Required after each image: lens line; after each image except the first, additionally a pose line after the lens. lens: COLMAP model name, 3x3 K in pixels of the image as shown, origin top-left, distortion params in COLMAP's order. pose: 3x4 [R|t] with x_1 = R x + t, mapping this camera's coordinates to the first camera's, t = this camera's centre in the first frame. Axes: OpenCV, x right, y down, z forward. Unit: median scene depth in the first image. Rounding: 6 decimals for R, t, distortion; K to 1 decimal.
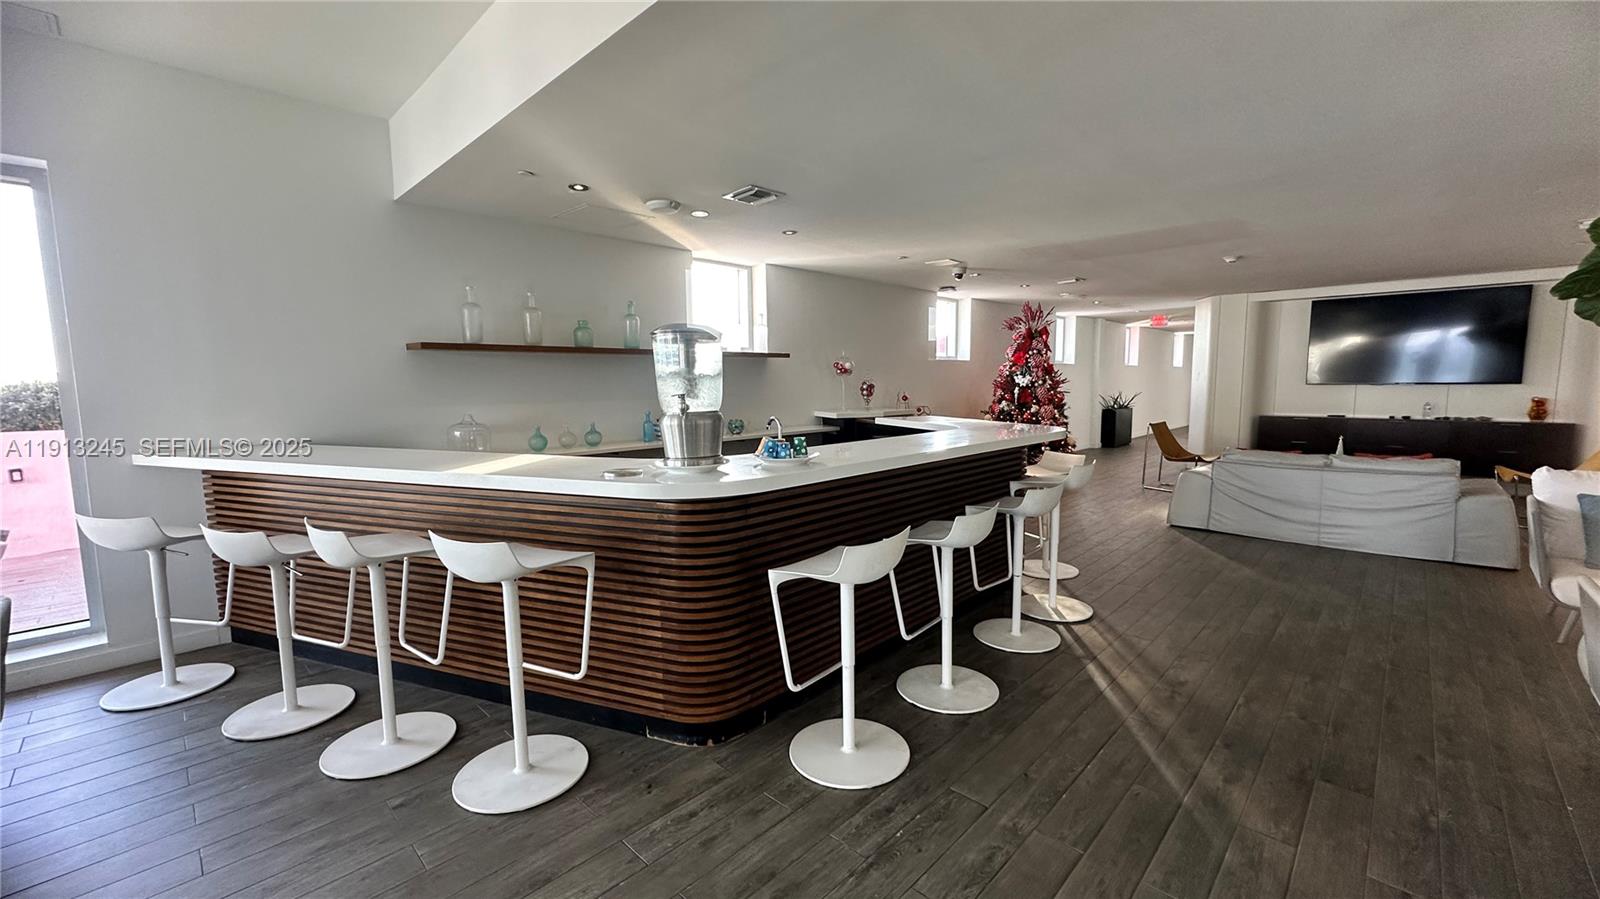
lens RADIAL K [[639.7, 0, 794.1], [0, 639.7, 451.2], [0, 0, 1]] dist [-0.002037, 0.000458]
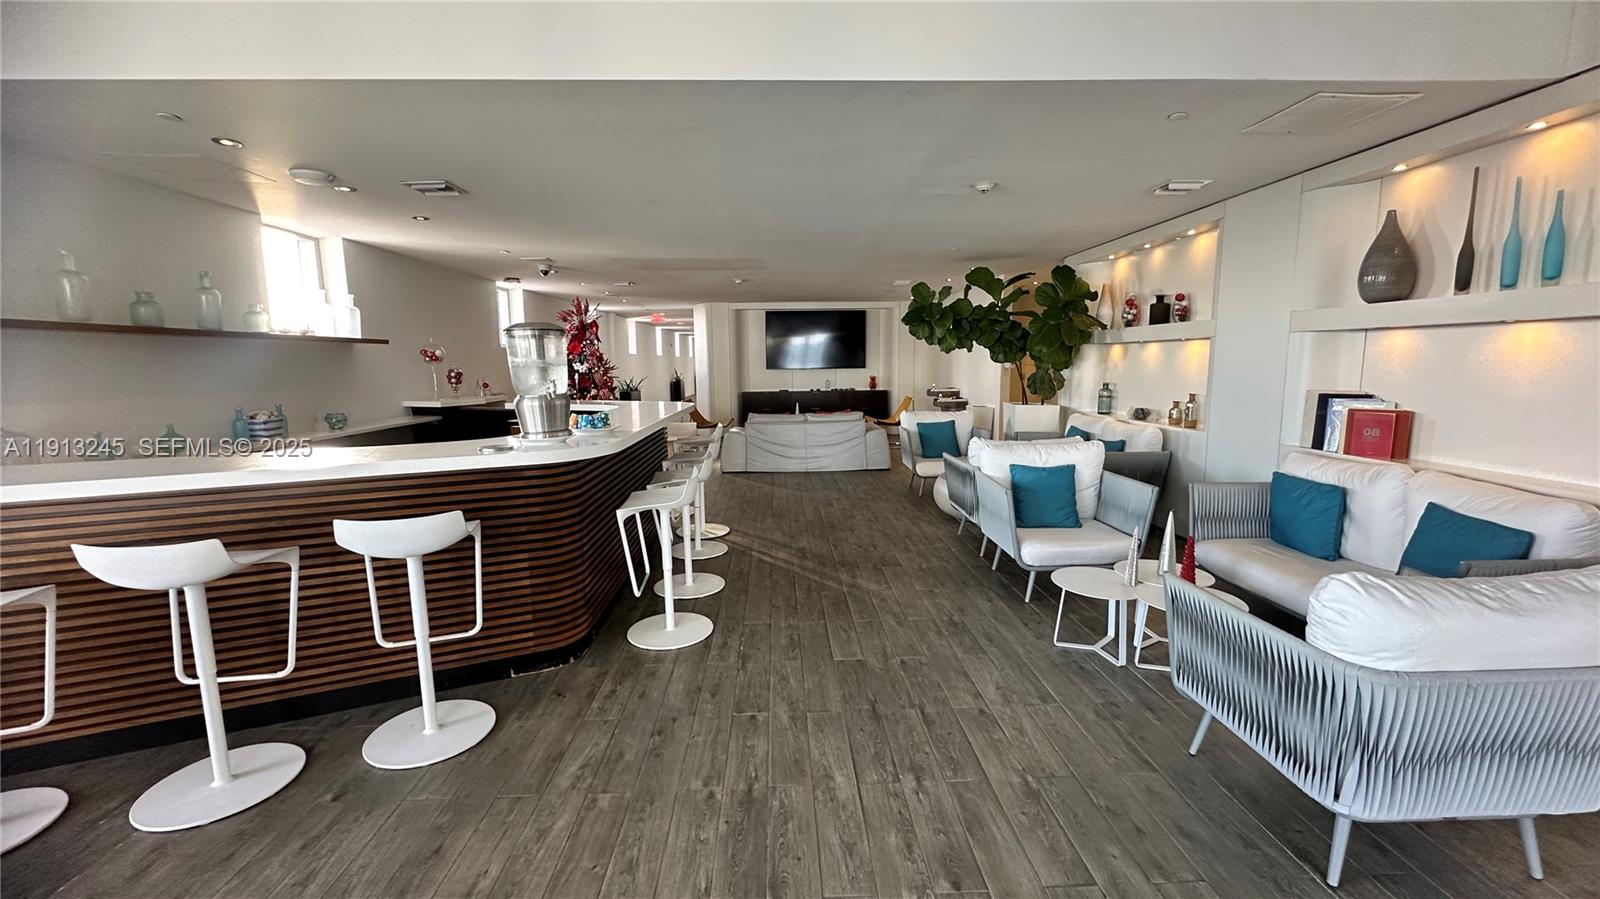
lens RADIAL K [[639.7, 0, 805.8], [0, 639.7, 450.9], [0, 0, 1]] dist [-0.002037, 0.000458]
pose [[0.686202, -0.098346, 0.720732, -0.298690], [0.083932, 0.994905, 0.055847, 0.008505], [-0.722553, 0.022170, 0.690960, -0.087870]]
